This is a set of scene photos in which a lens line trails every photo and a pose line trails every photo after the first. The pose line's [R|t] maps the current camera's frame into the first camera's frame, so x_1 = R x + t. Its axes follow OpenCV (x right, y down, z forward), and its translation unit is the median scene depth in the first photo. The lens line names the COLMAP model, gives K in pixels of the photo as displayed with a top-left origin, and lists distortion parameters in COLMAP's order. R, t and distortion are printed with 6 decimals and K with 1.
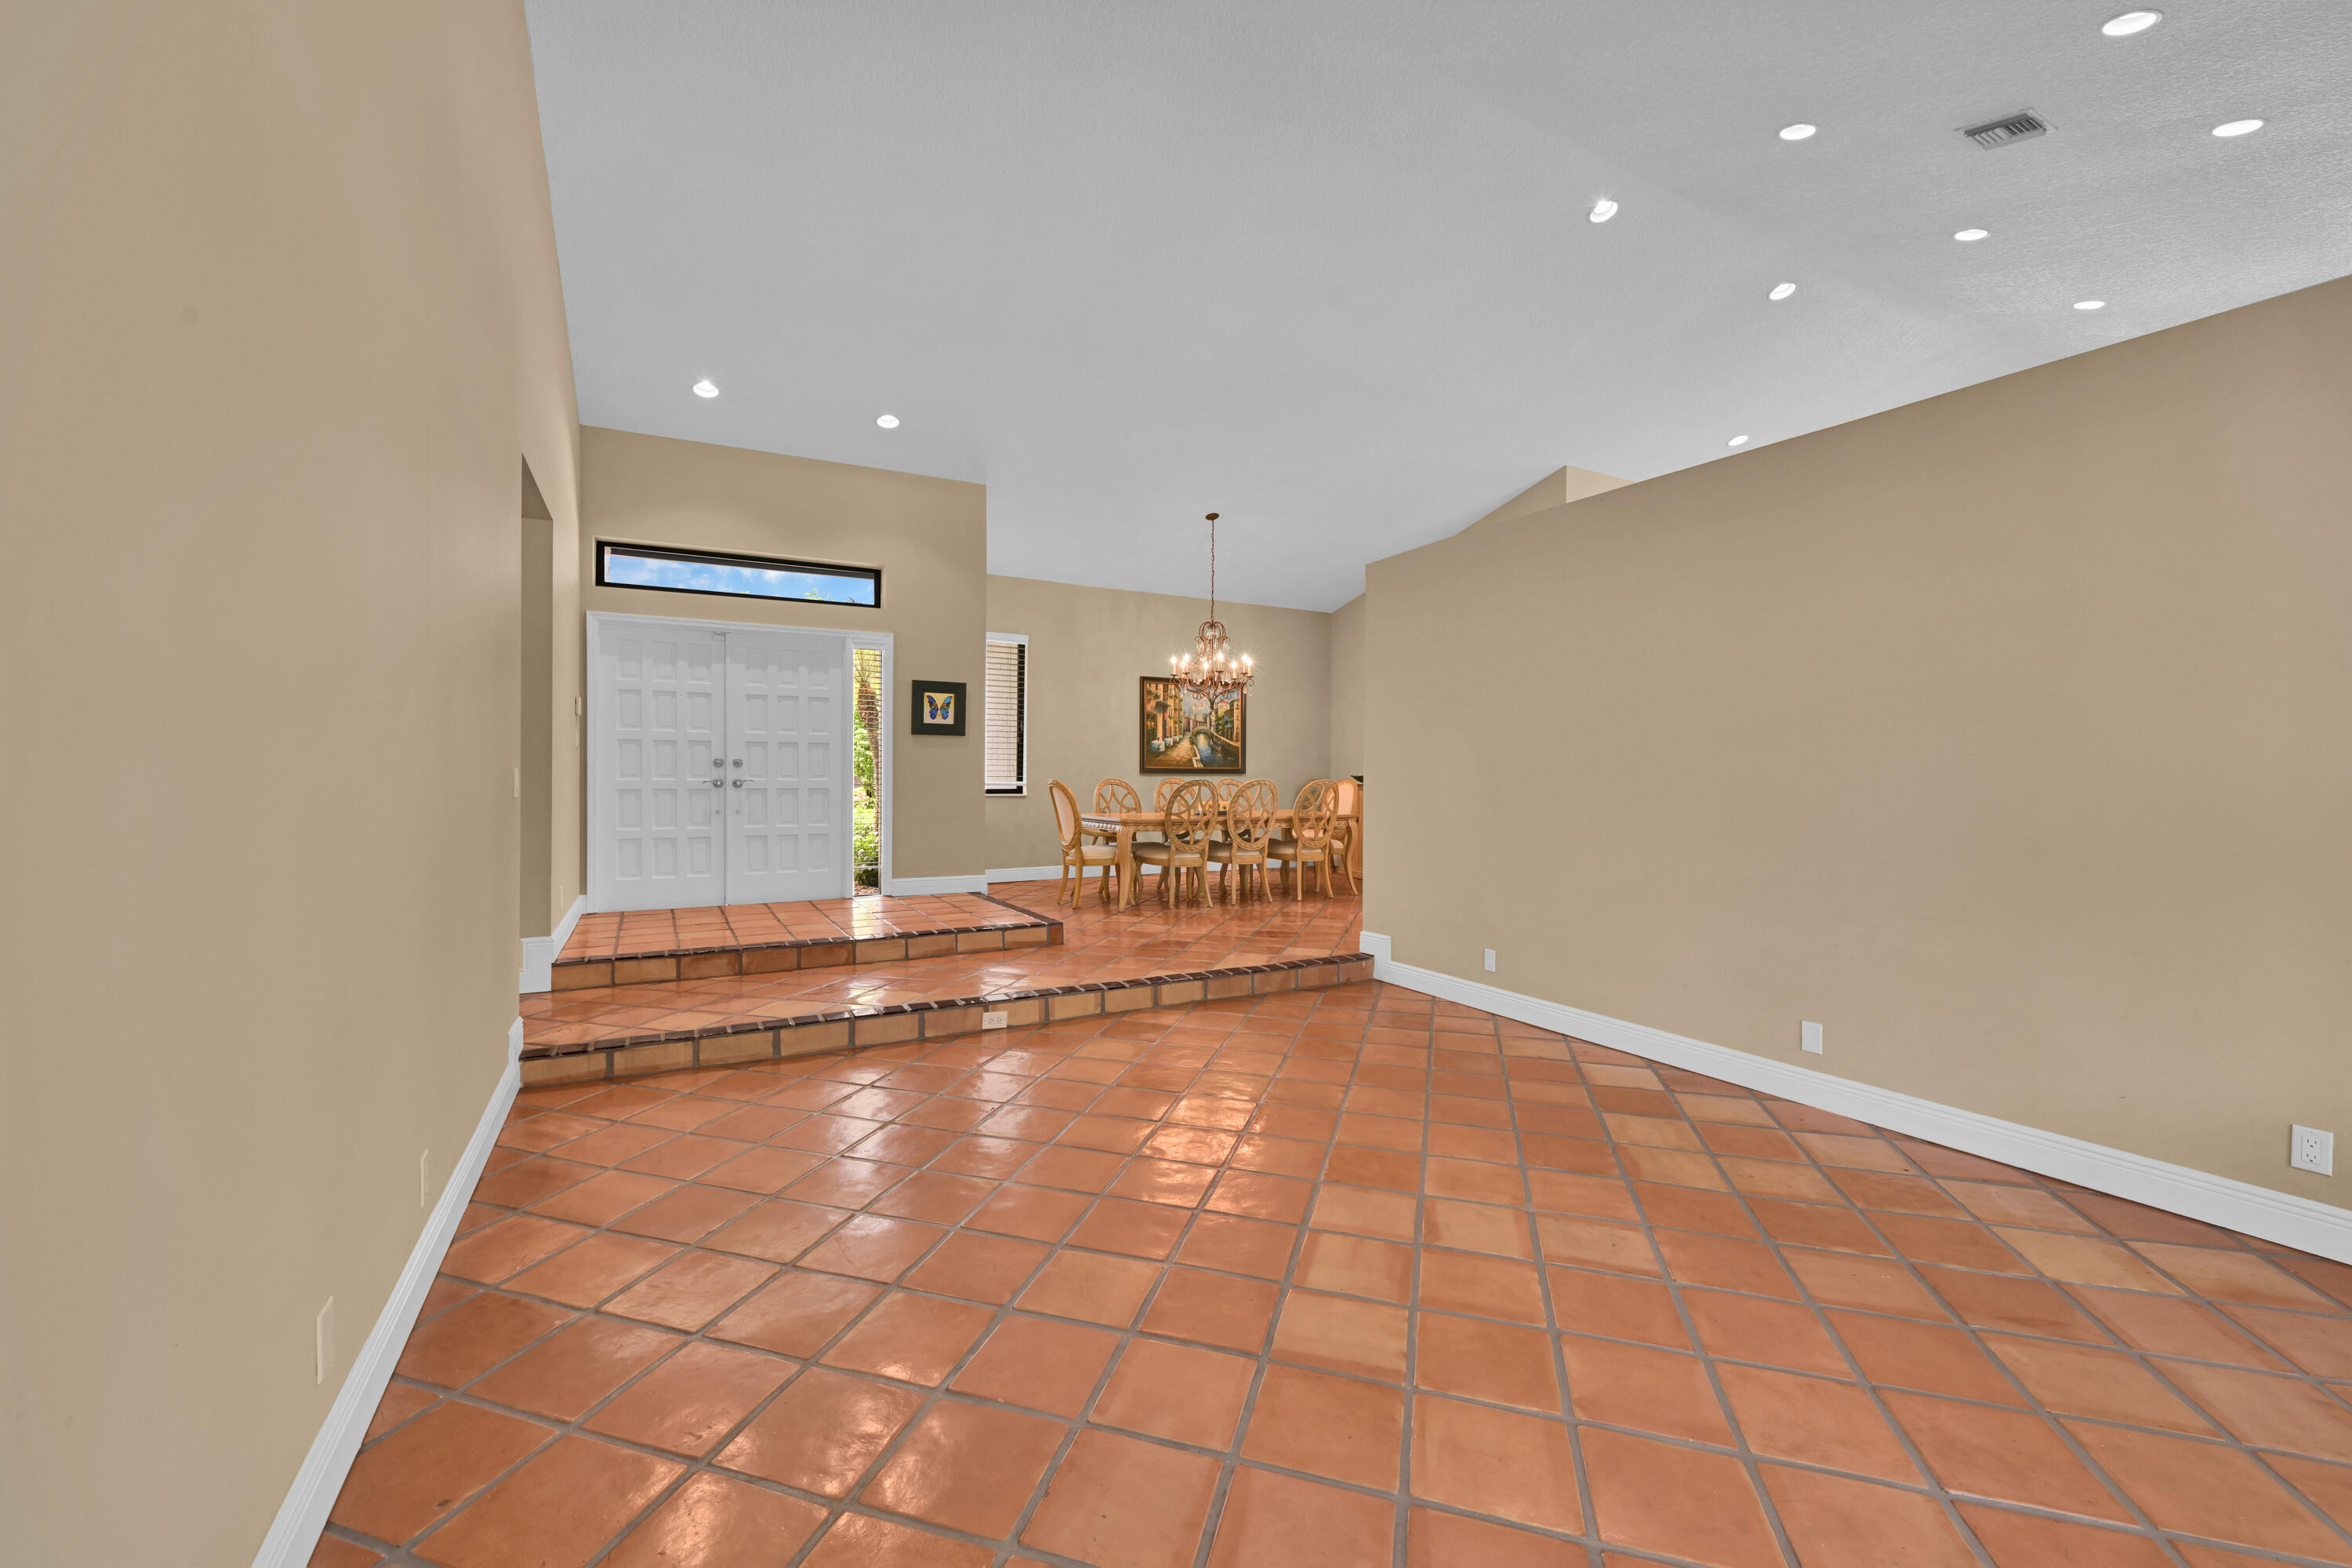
lens RADIAL K [[930.9, 0, 1164.2], [0, 930.9, 806.9], [0, 0, 1]] dist [-0.002723, 0.001192]
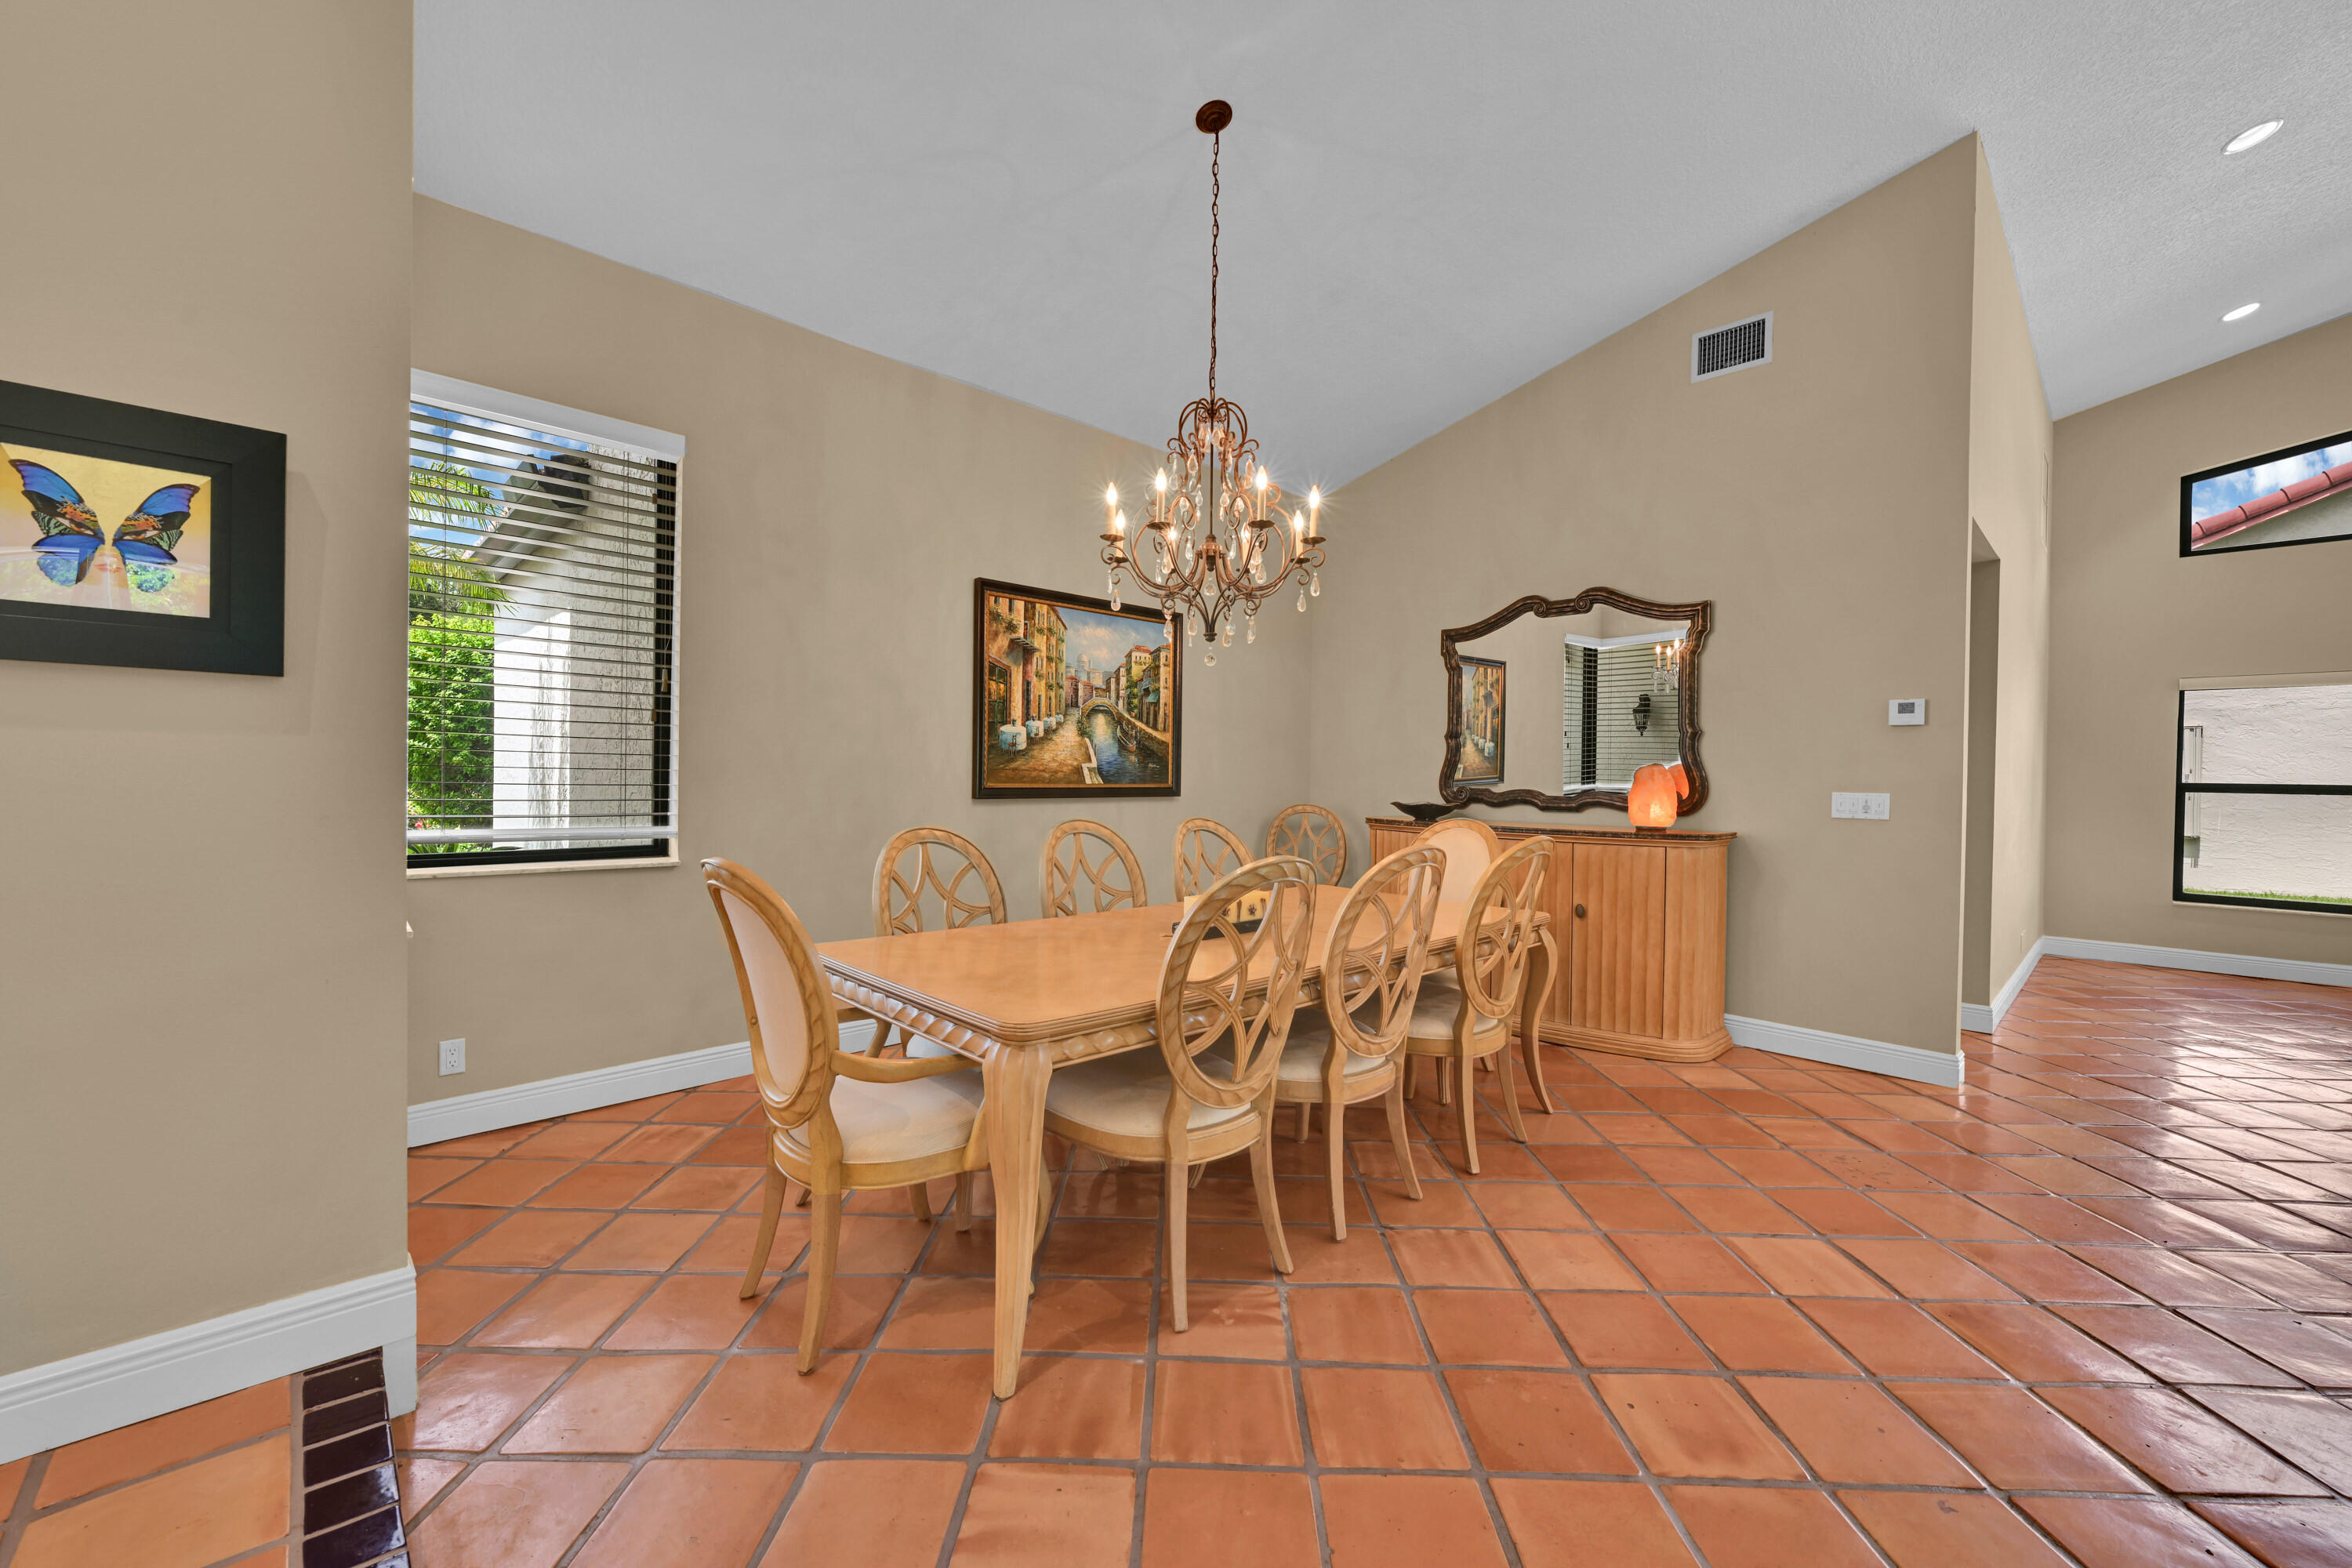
lens RADIAL K [[930.9, 0, 1160.0], [0, 930.9, 765.3], [0, 0, 1]] dist [-0.002723, 0.001192]
pose [[0.966165, 0.007615, 0.257811, -0.053144], [0.003216, 0.999131, -0.041563, -0.033666], [-0.257903, 0.040986, 0.965301, 0.552982]]
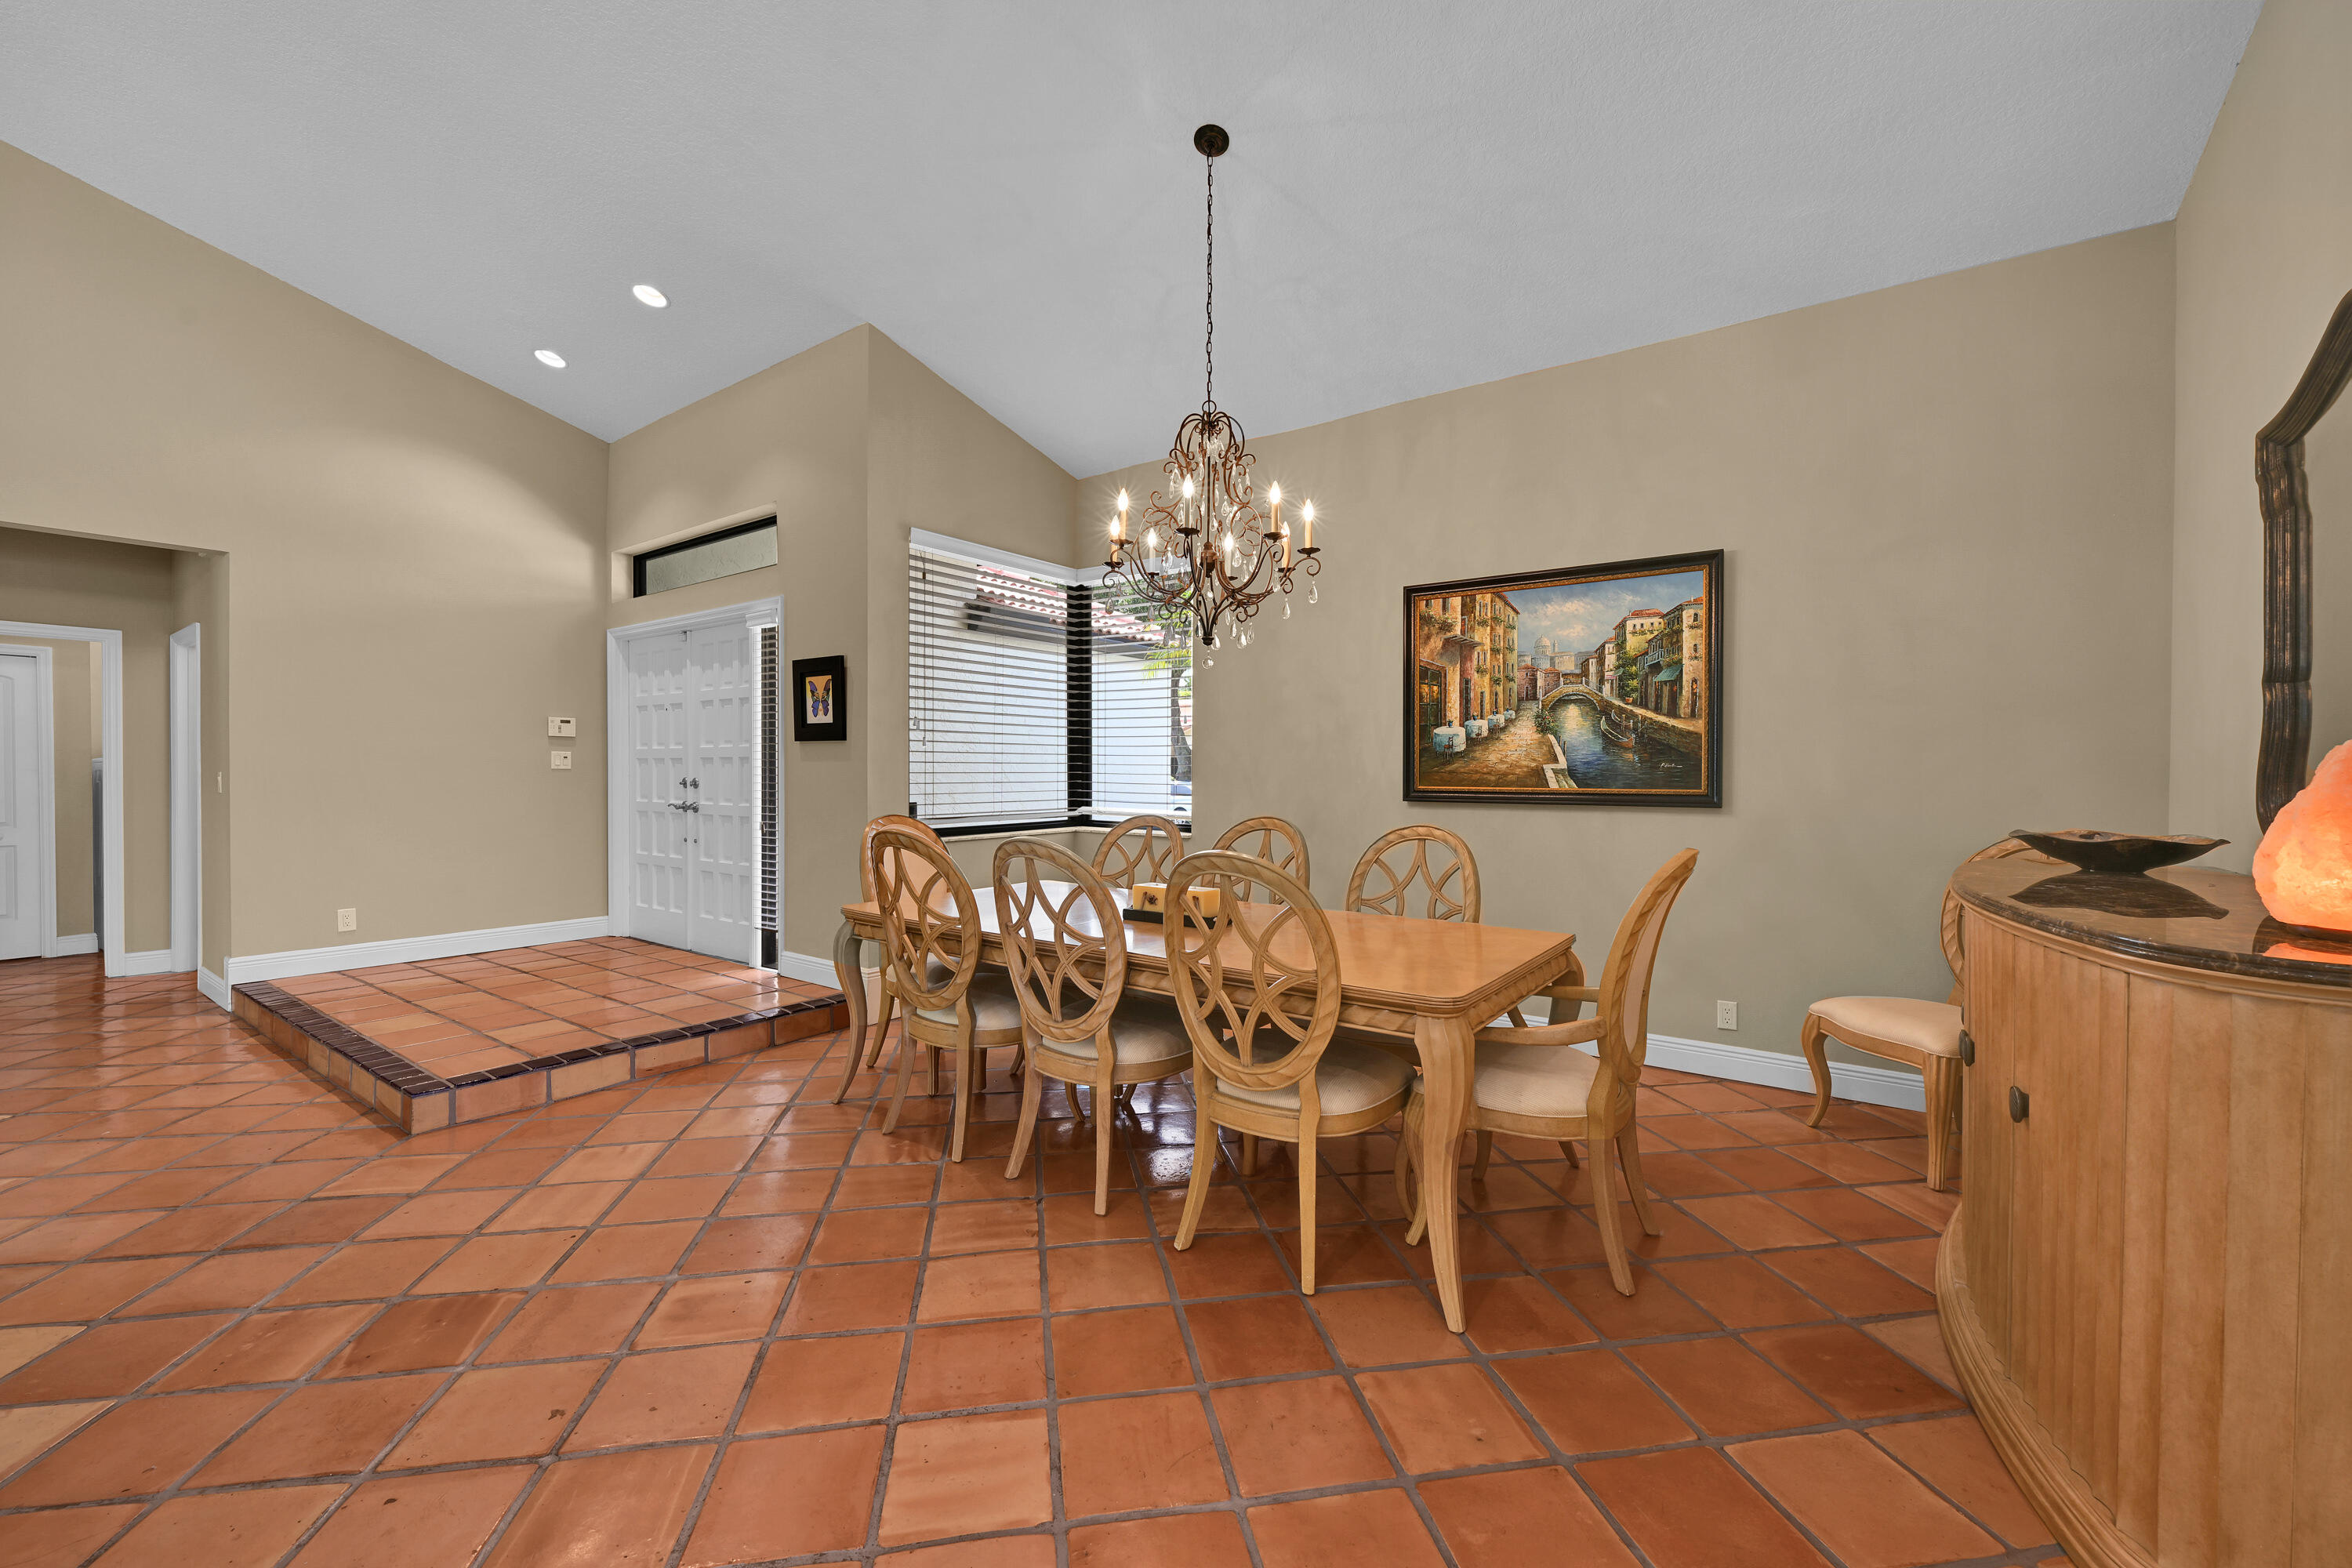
lens RADIAL K [[930.9, 0, 1169.6], [0, 930.9, 754.5], [0, 0, 1]] dist [-0.002723, 0.001192]
pose [[0.434288, -0.019692, -0.900559, 0.326222], [-0.032510, 0.998767, -0.037517, -0.038060], [0.900187, 0.045570, 0.433112, 0.696040]]
